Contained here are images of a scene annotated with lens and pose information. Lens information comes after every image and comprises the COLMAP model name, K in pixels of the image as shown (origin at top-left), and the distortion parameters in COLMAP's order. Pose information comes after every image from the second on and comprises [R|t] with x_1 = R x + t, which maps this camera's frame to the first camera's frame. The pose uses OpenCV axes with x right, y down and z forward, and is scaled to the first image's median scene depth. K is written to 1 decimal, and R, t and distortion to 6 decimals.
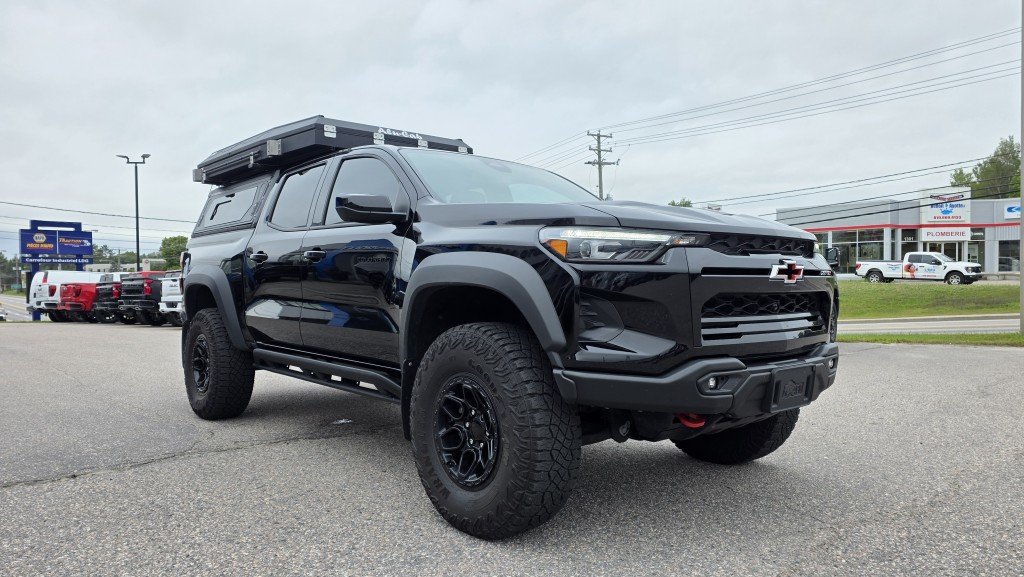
lens RADIAL K [[686.4, 0, 513.3], [0, 686.4, 288.0], [0, 0, 1]] dist [0.058288, -0.049159]
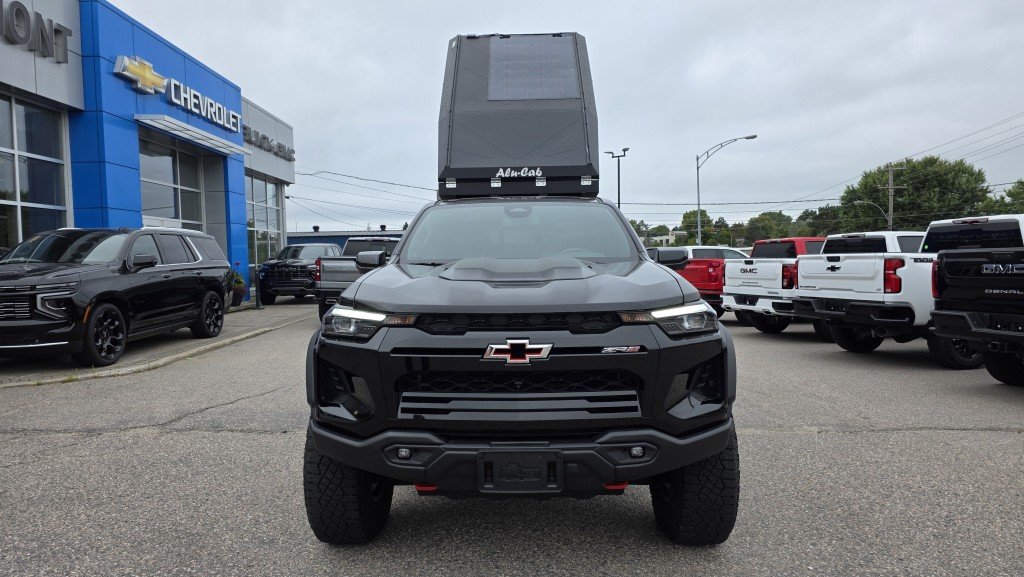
lens RADIAL K [[686.4, 0, 507.8], [0, 686.4, 276.9], [0, 0, 1]] dist [0.058288, -0.049159]
pose [[0.740384, 0.013536, -0.672048, 1.053798], [0.007574, 0.999566, 0.028477, -0.158311], [0.672141, -0.026174, 0.739960, 0.285320]]
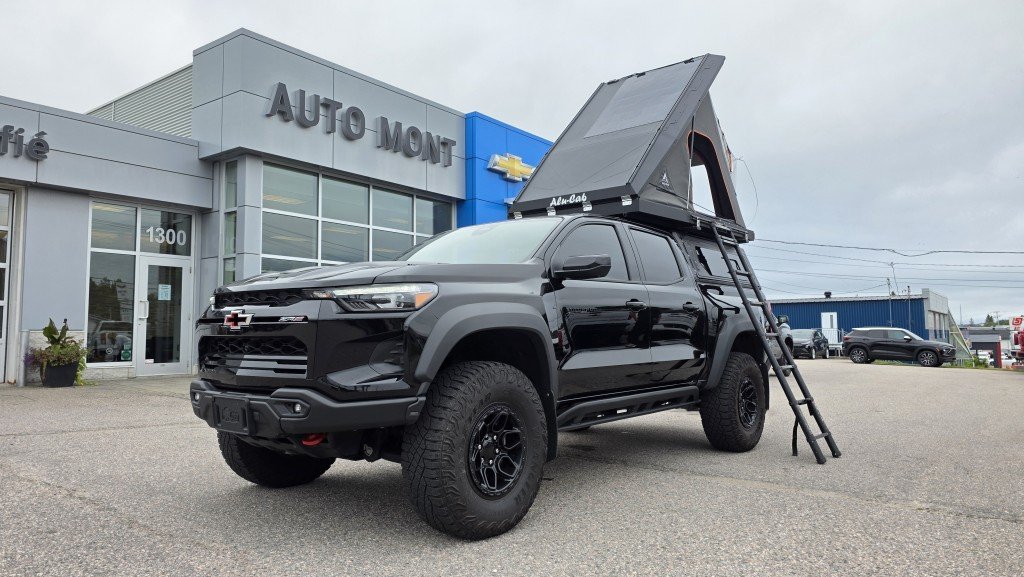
lens RADIAL K [[686.4, 0, 519.6], [0, 686.4, 283.3], [0, 0, 1]] dist [0.058288, -0.049159]
pose [[0.172171, -0.069942, -0.982581, 1.737099], [-0.004616, 0.997408, -0.071807, -0.001876], [0.985056, 0.016899, 0.171402, 1.309400]]
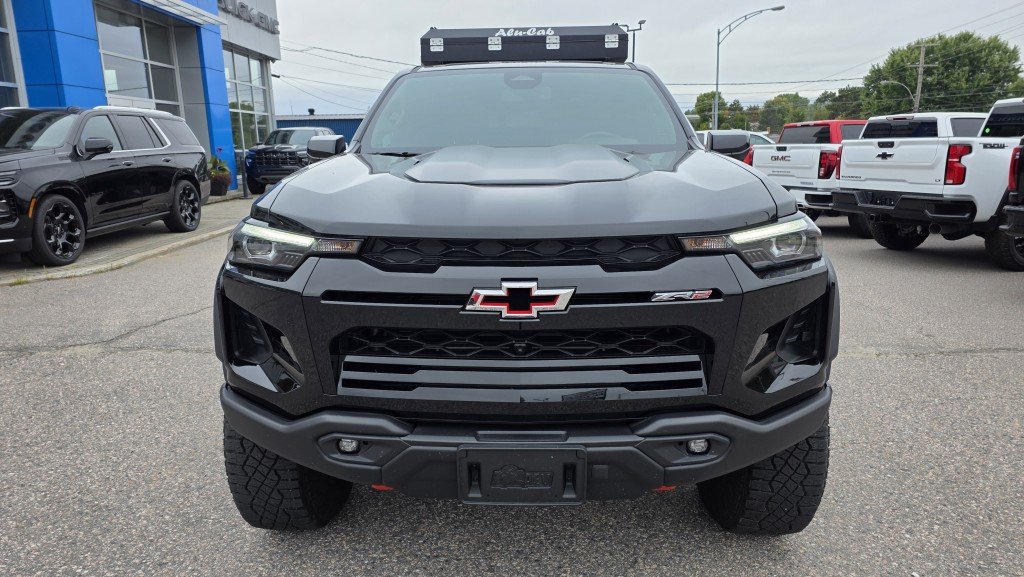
lens RADIAL K [[686.4, 0, 507.1], [0, 686.4, 288.4], [0, 0, 1]] dist [0.058288, -0.049159]
pose [[0.734220, 0.135764, -0.665199, 0.809207], [0.006396, 0.978375, 0.206741, -0.161817], [0.678881, -0.156048, 0.717474, 0.567872]]
